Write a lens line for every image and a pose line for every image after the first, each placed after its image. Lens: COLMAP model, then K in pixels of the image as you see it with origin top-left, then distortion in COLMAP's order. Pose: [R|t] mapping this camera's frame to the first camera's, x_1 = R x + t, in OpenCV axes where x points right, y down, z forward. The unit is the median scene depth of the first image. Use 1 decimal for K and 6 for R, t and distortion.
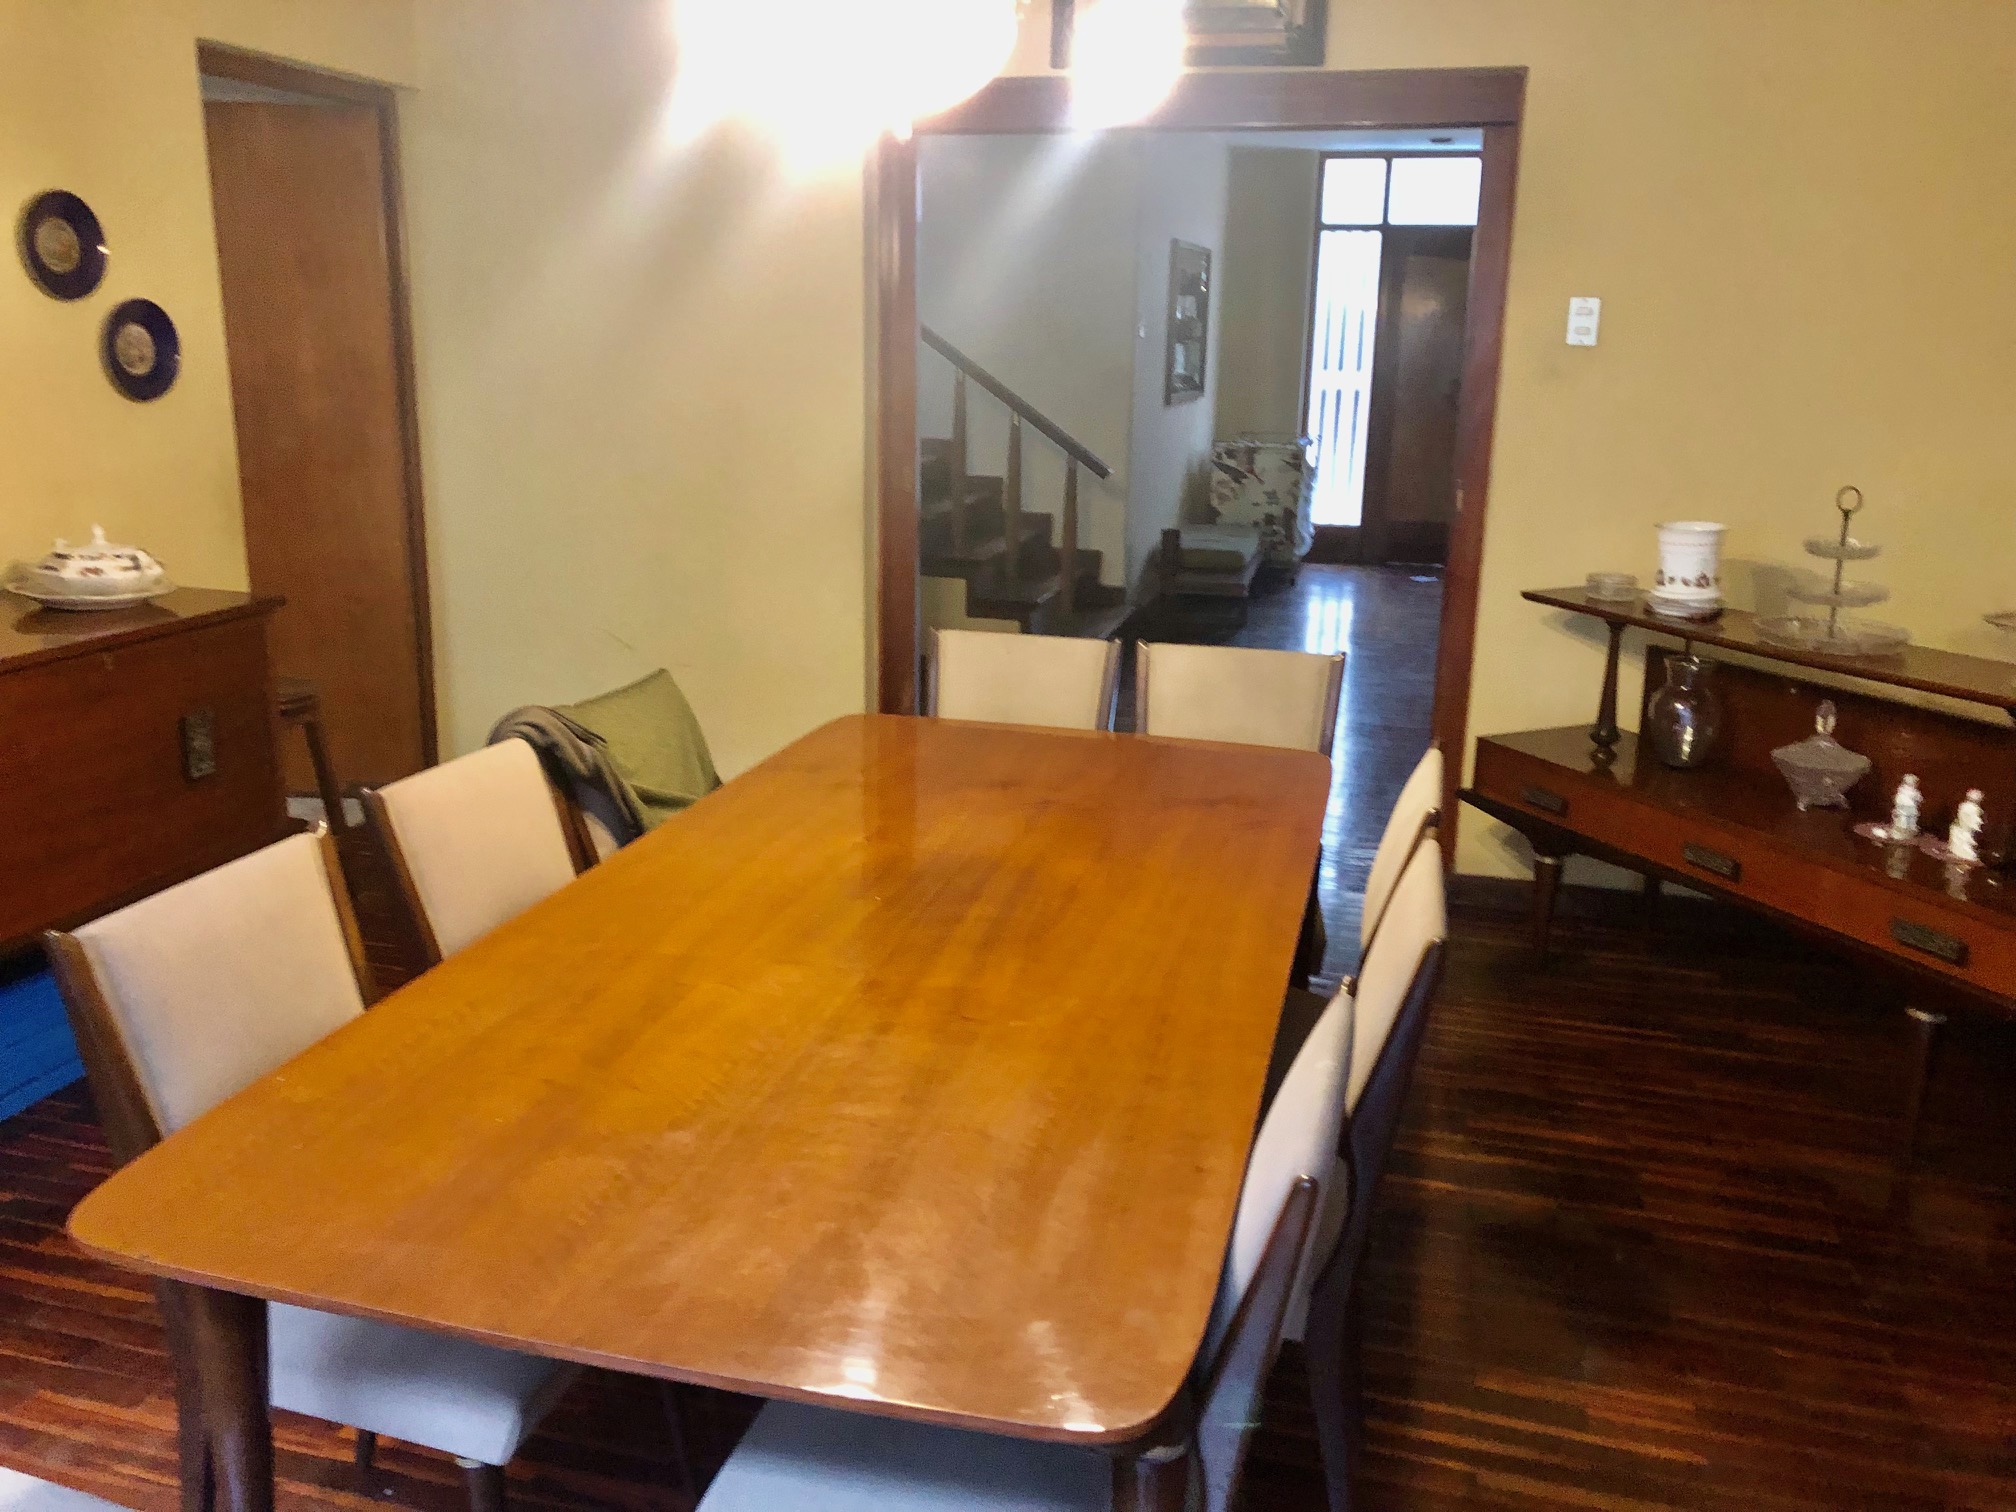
lens RADIAL K [[1646.4, 0, 1002.3], [0, 1646.4, 743.4], [0, 0, 1]] dist [0.043580, -0.005193]
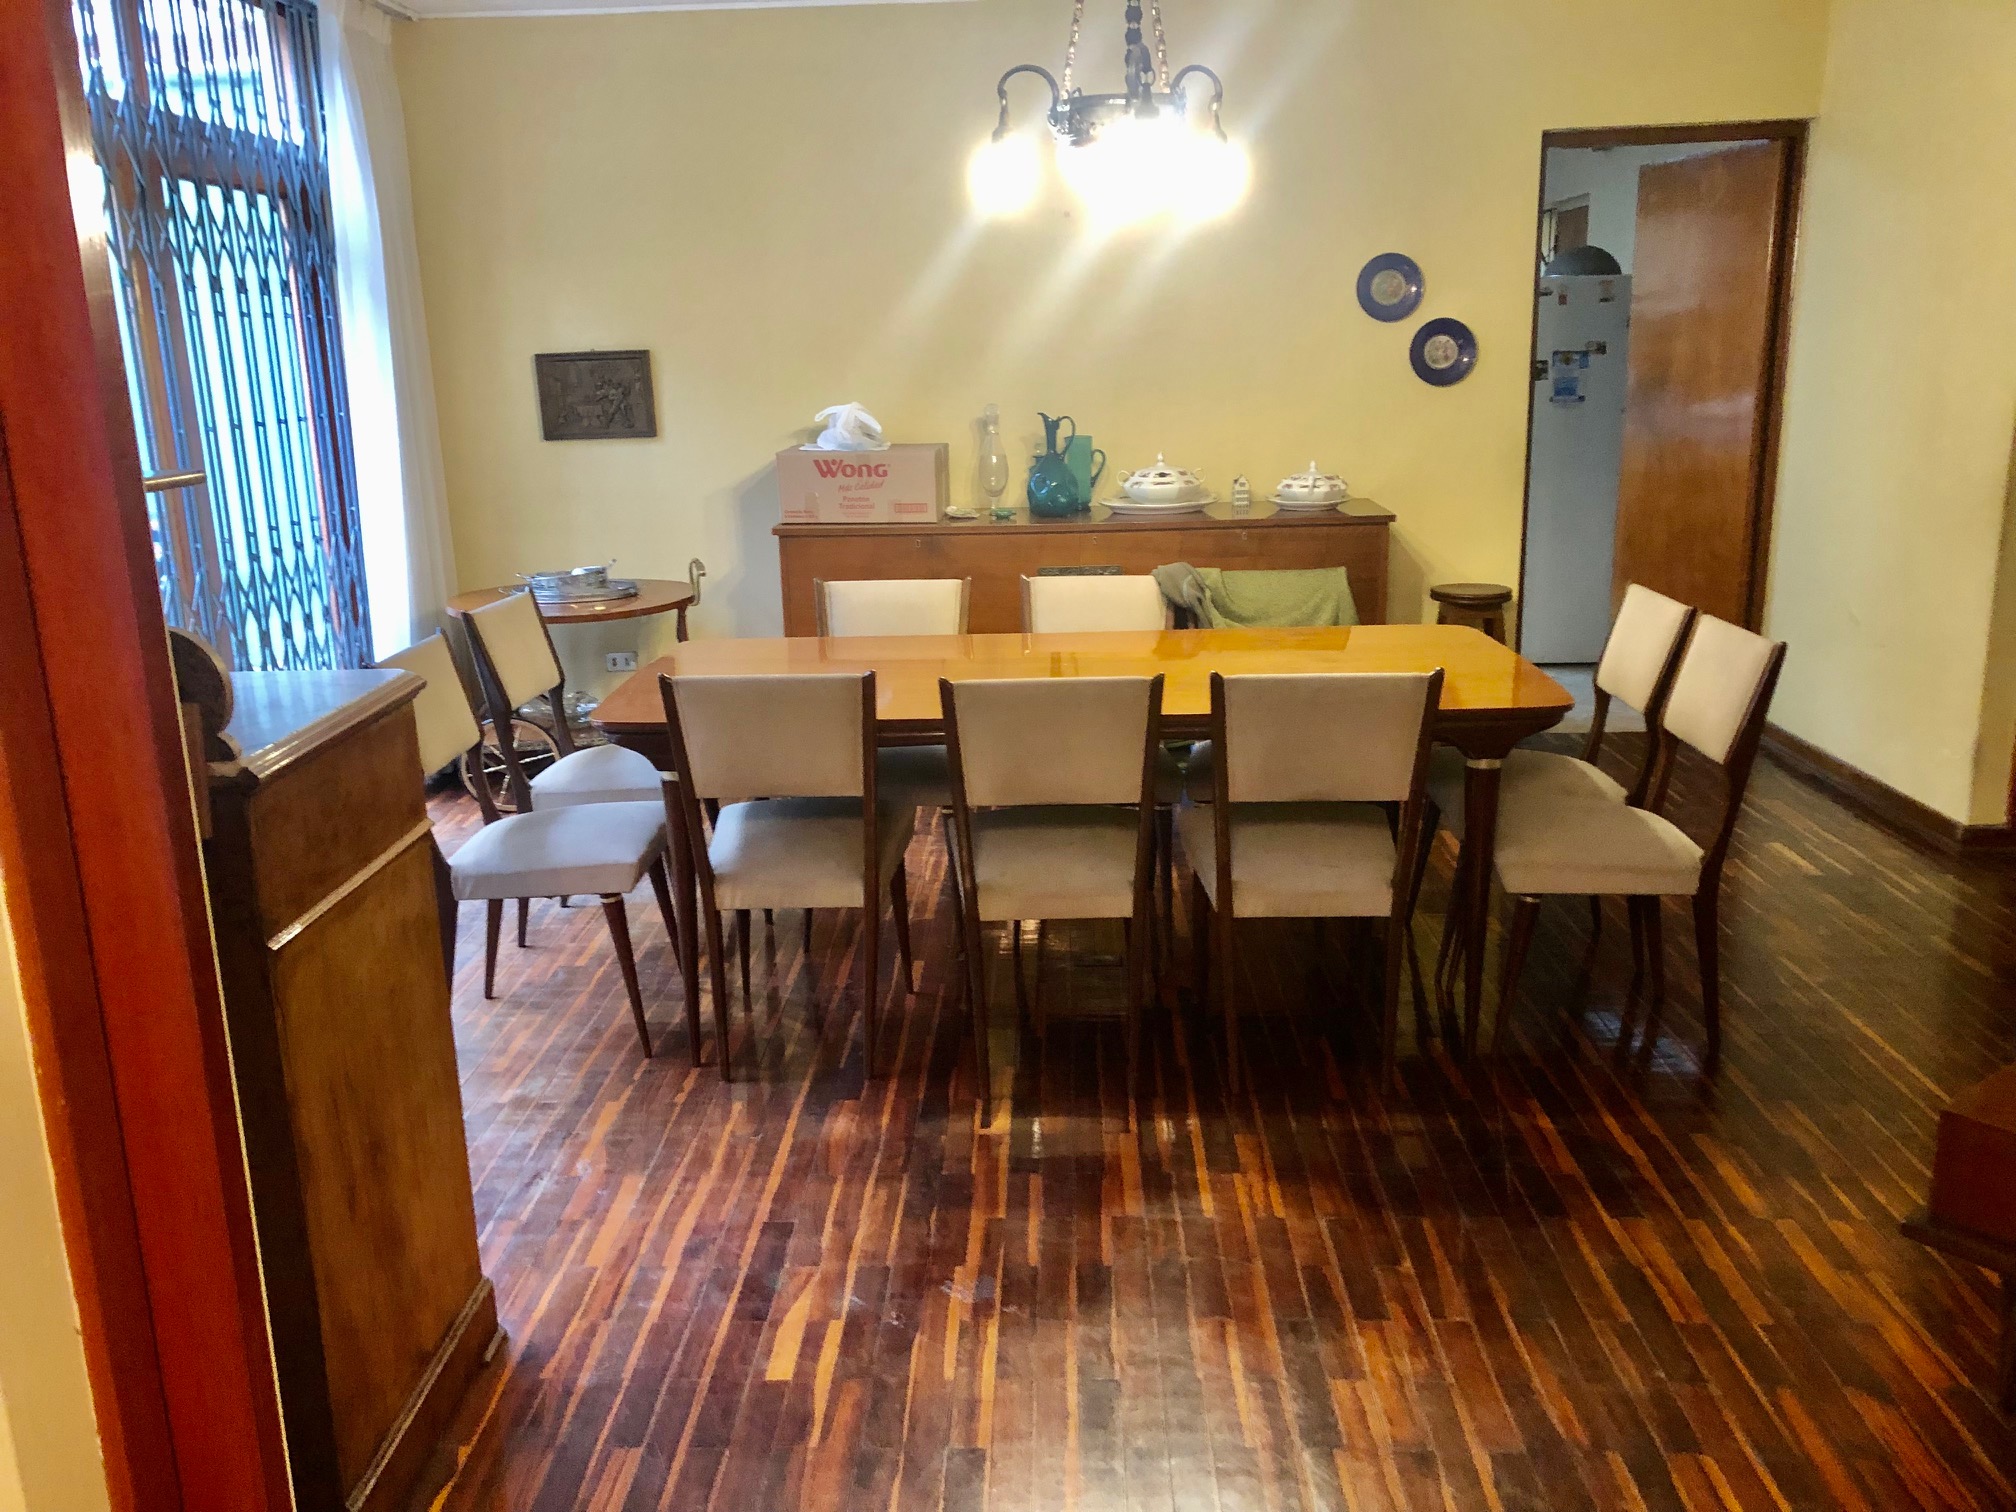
lens RADIAL K [[1646.4, 0, 1003.1], [0, 1646.4, 761.2], [0, 0, 1]] dist [0.043580, -0.005193]
pose [[0.249390, 0.225159, -0.941864, 0.937121], [-0.210621, 0.961924, 0.174185, -0.060314], [0.945221, 0.154936, 0.287318, 0.267003]]
